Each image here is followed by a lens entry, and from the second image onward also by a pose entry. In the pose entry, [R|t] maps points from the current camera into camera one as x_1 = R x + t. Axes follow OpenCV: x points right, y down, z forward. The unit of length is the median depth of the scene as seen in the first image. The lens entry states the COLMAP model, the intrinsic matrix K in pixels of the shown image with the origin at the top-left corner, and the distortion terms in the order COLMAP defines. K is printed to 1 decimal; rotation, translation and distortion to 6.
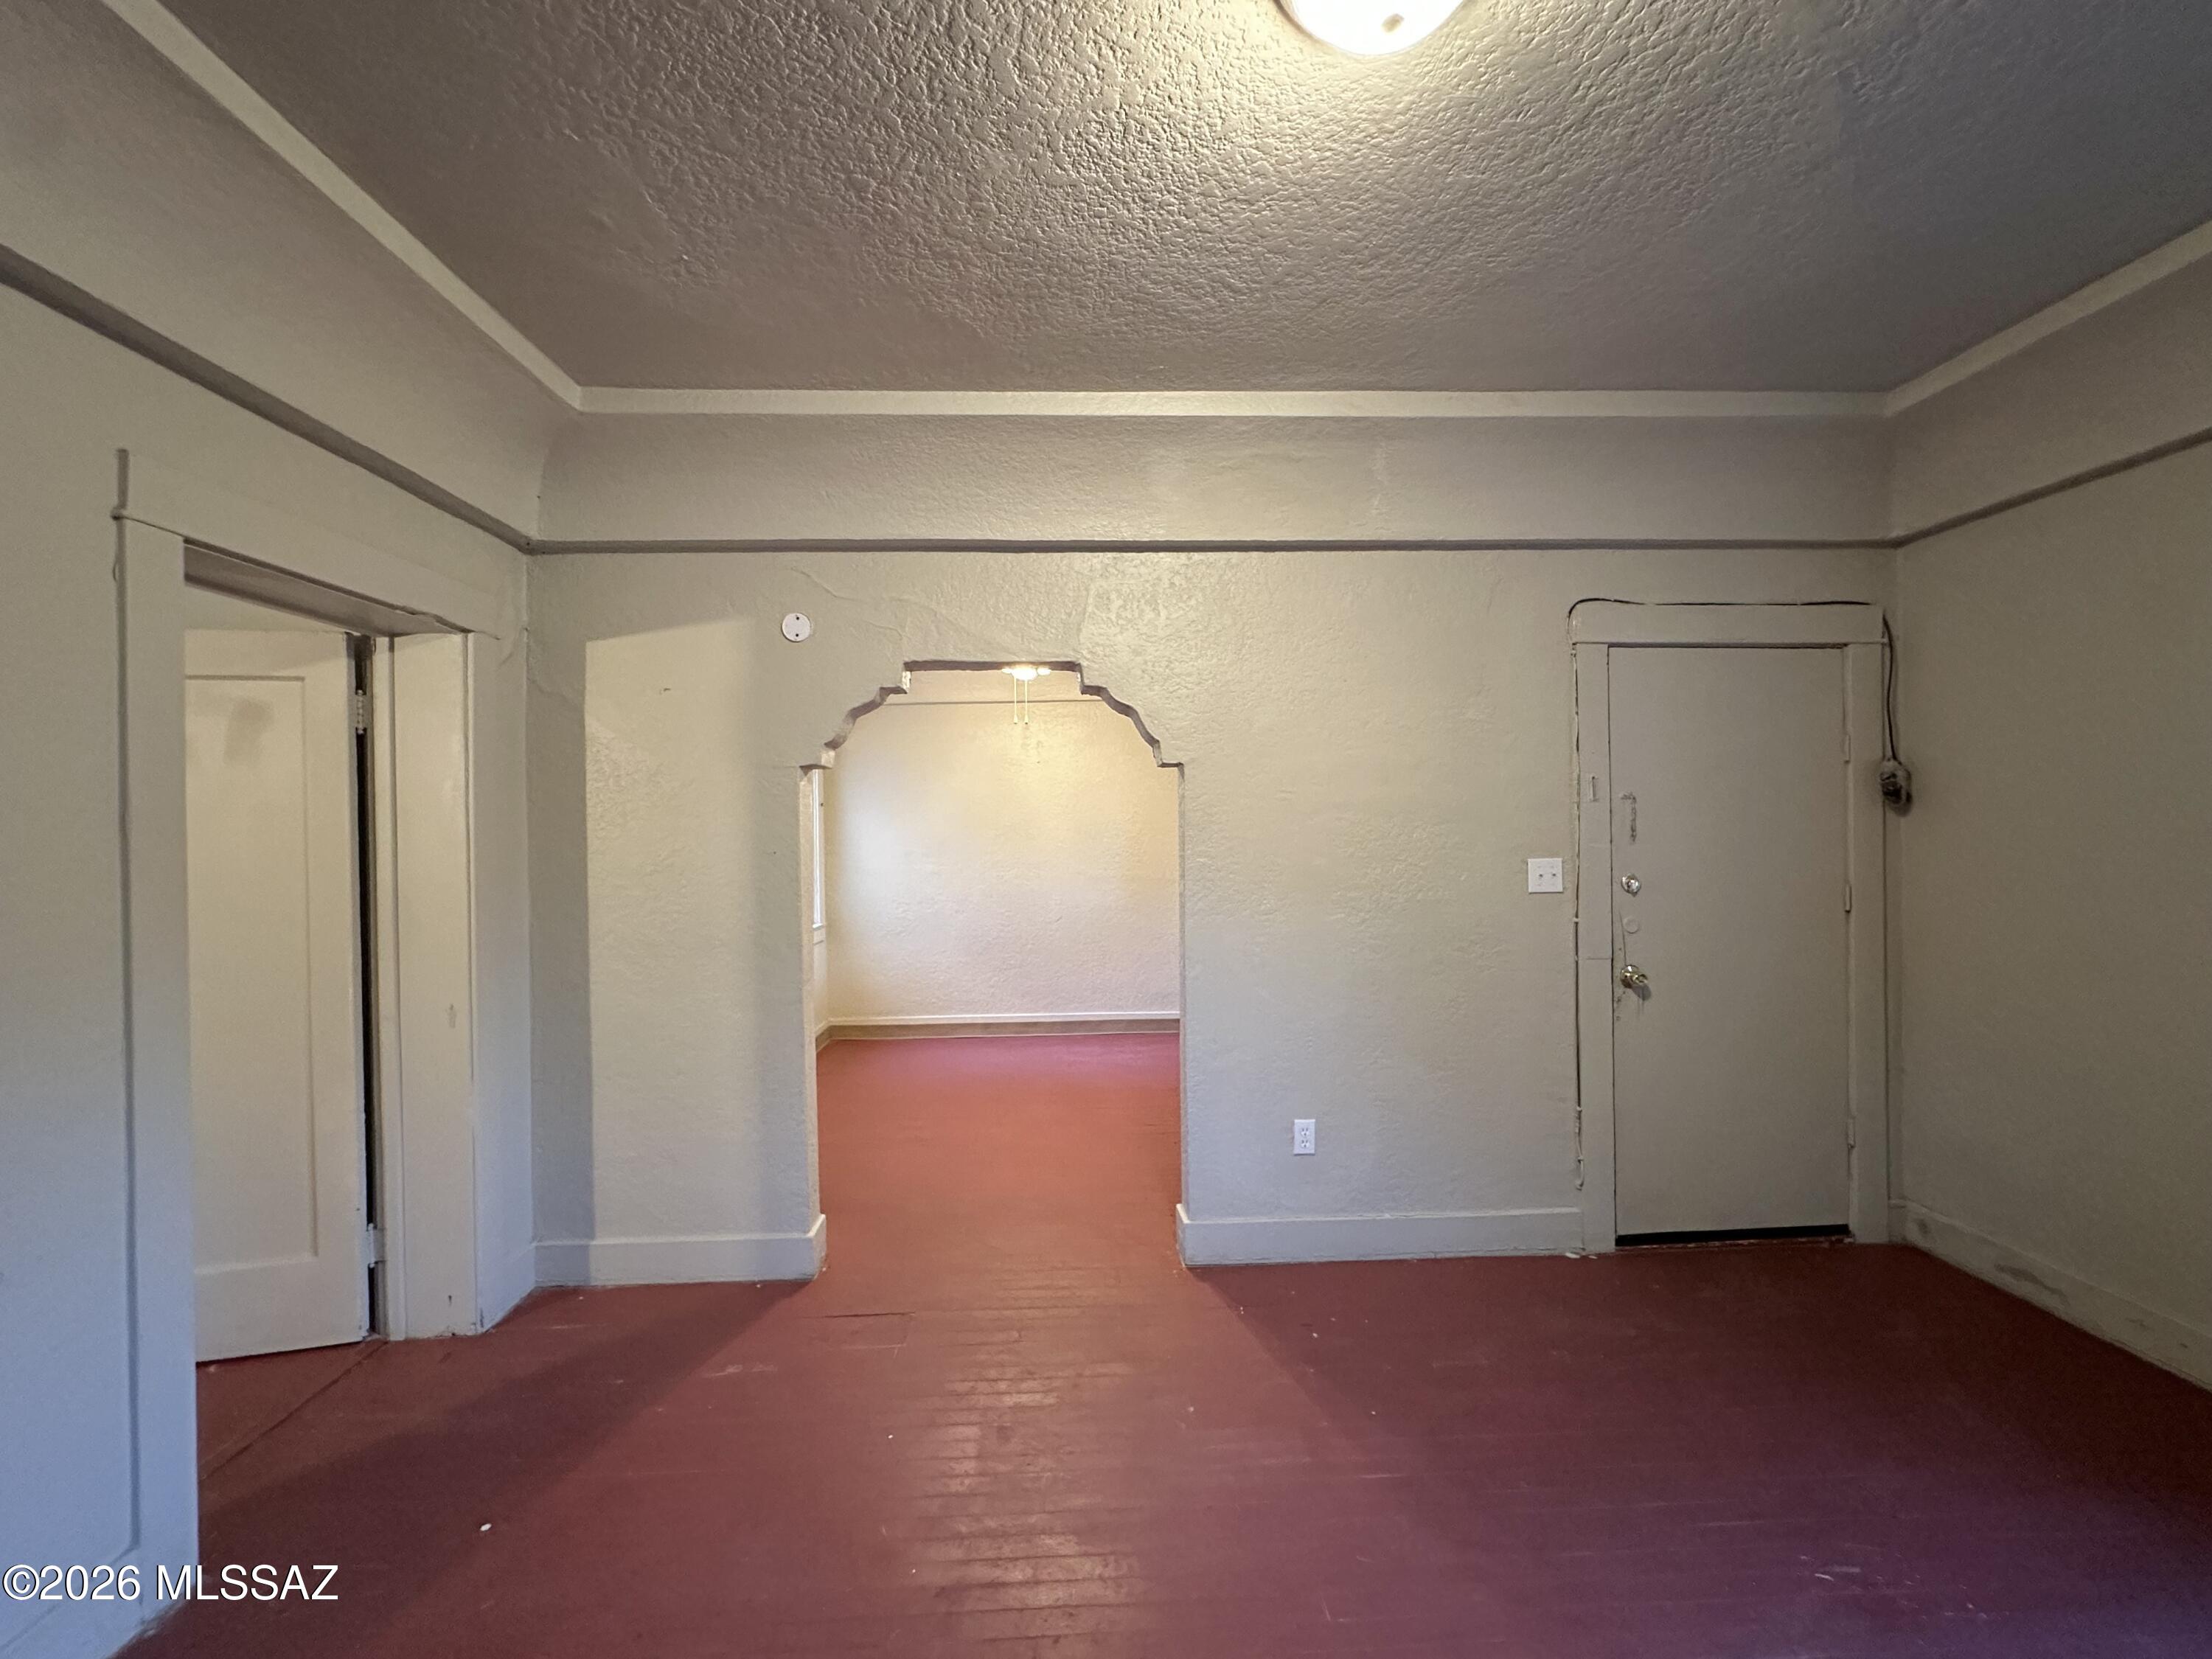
lens RADIAL K [[879.8, 0, 1103.6], [0, 879.8, 832.4], [0, 0, 1]] dist [-0.002016, -0.000003]
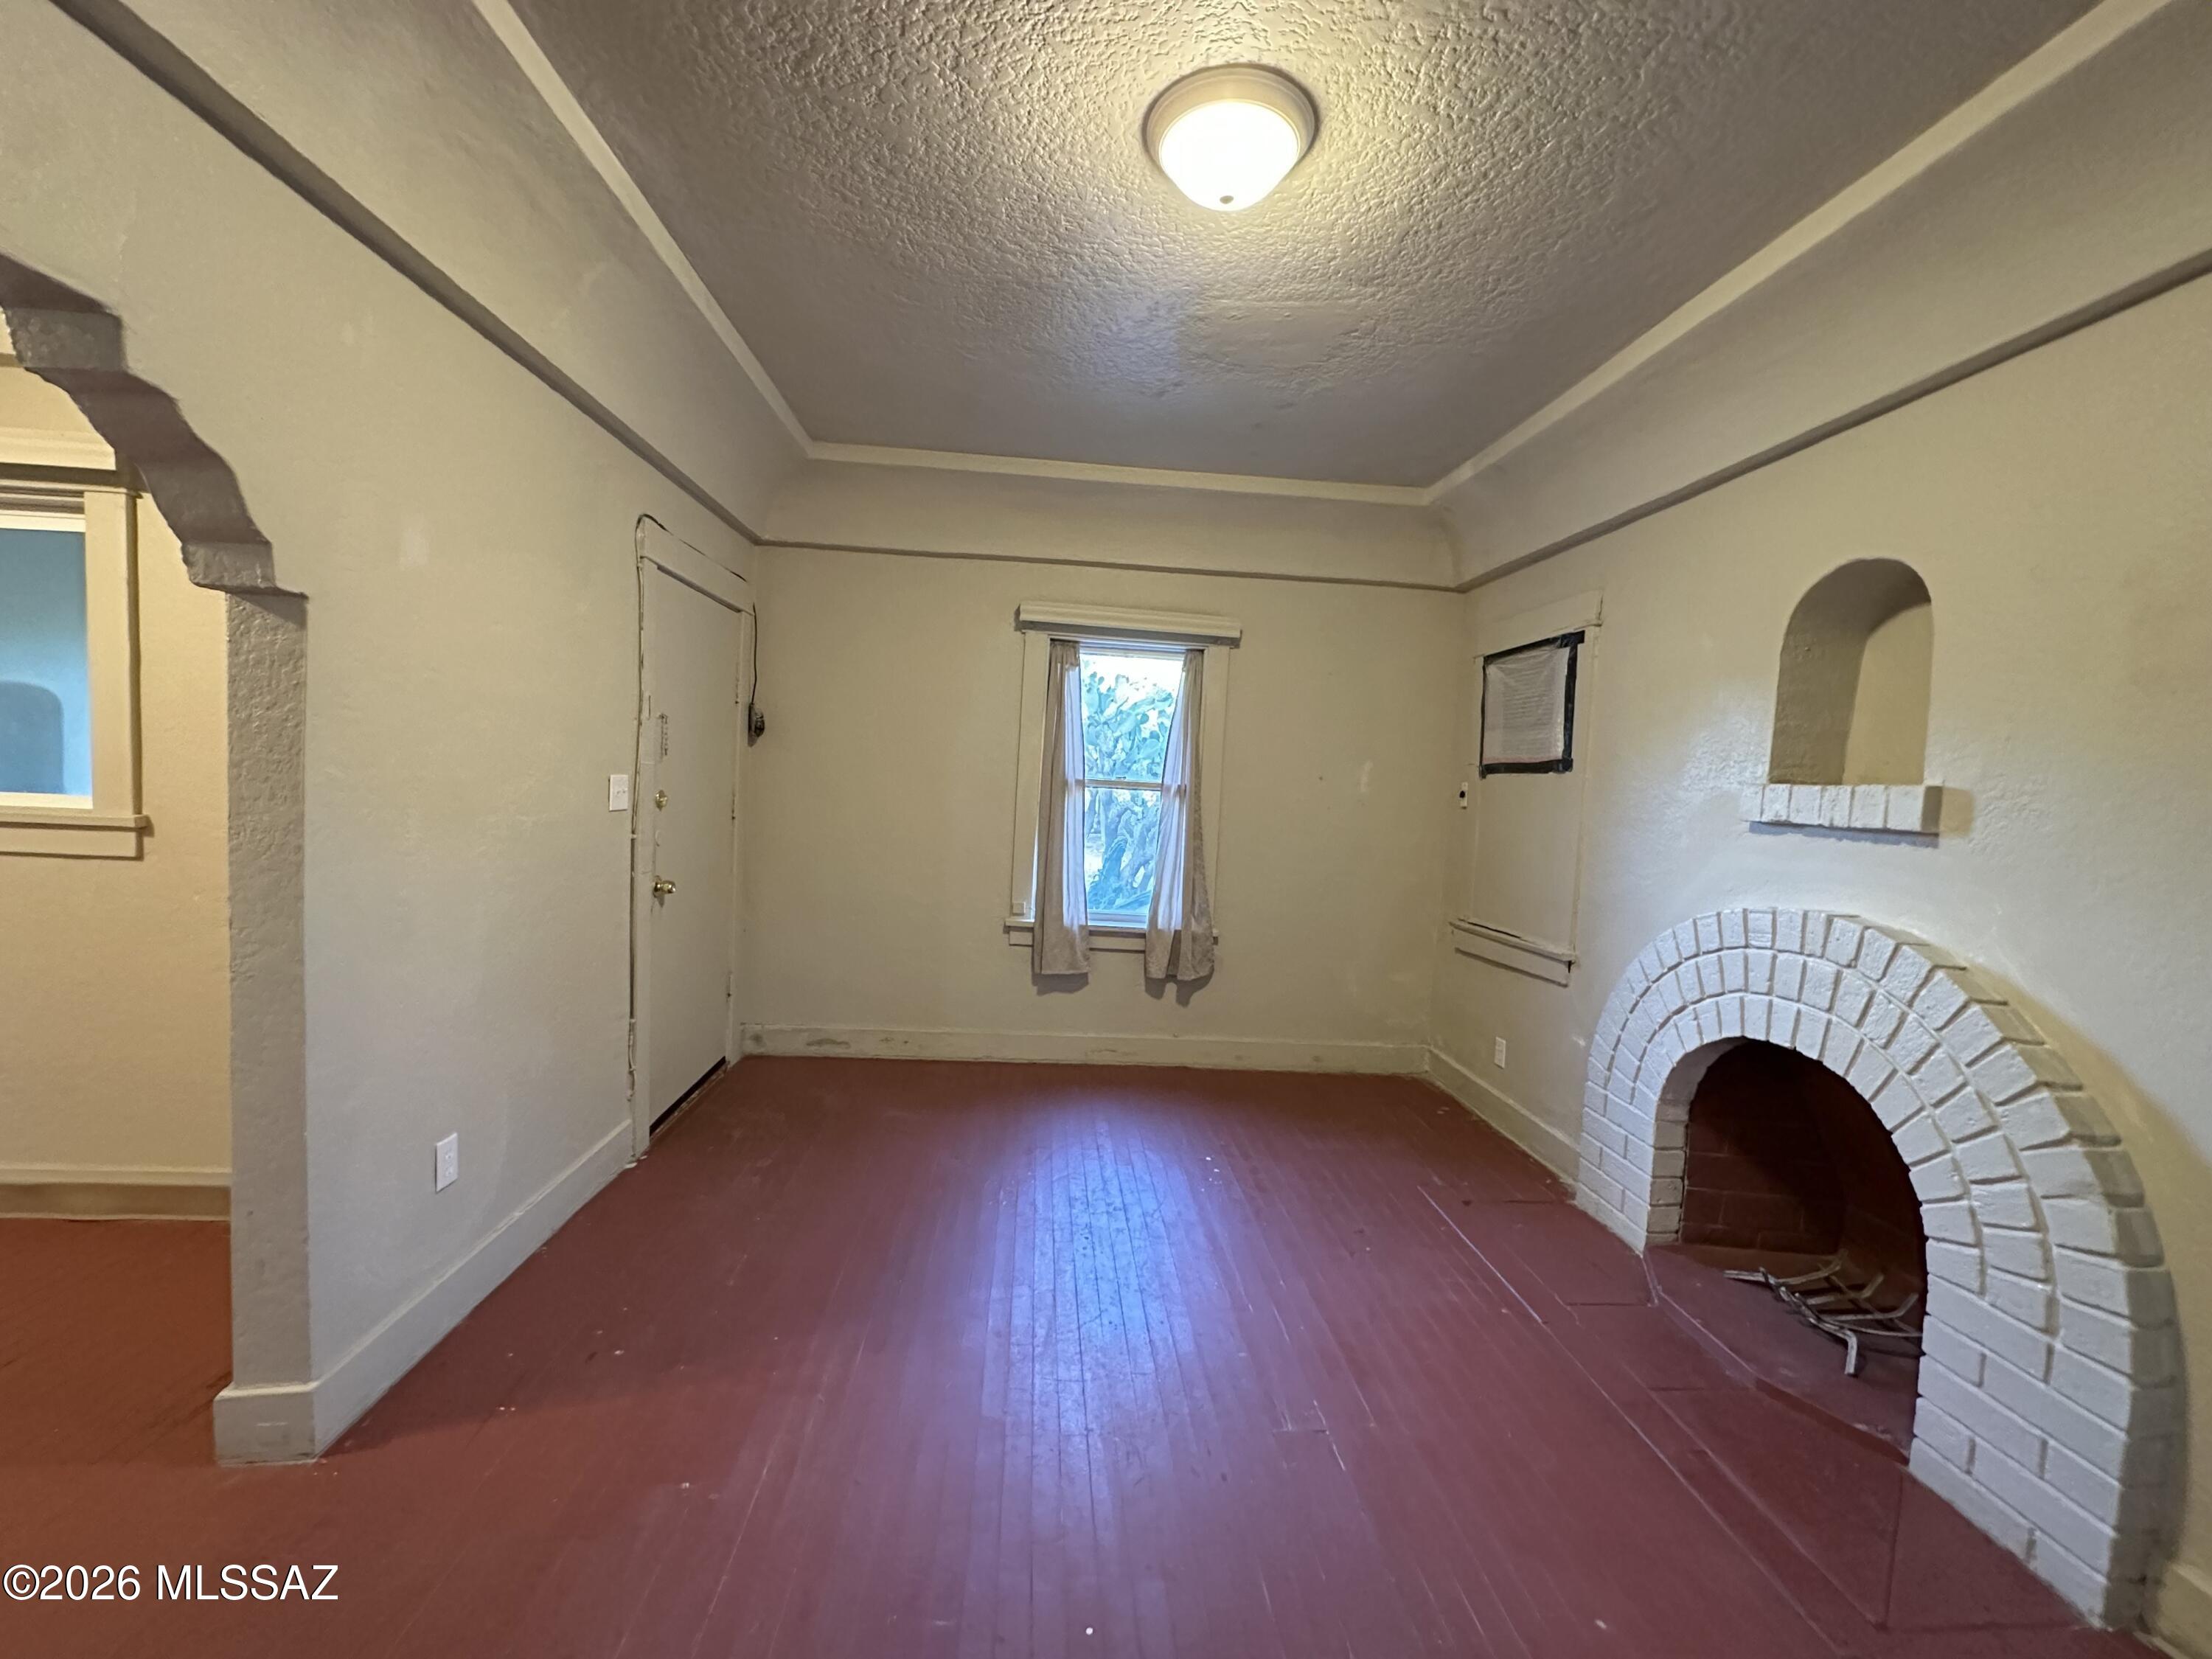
lens RADIAL K [[879.8, 0, 1102.6], [0, 879.8, 831.1], [0, 0, 1]] dist [-0.002016, -0.000003]
pose [[-0.027767, -0.049856, 0.998370, -0.483004], [-0.044108, 0.997844, 0.048603, 0.021630], [-0.998641, -0.042686, -0.029906, 0.502626]]
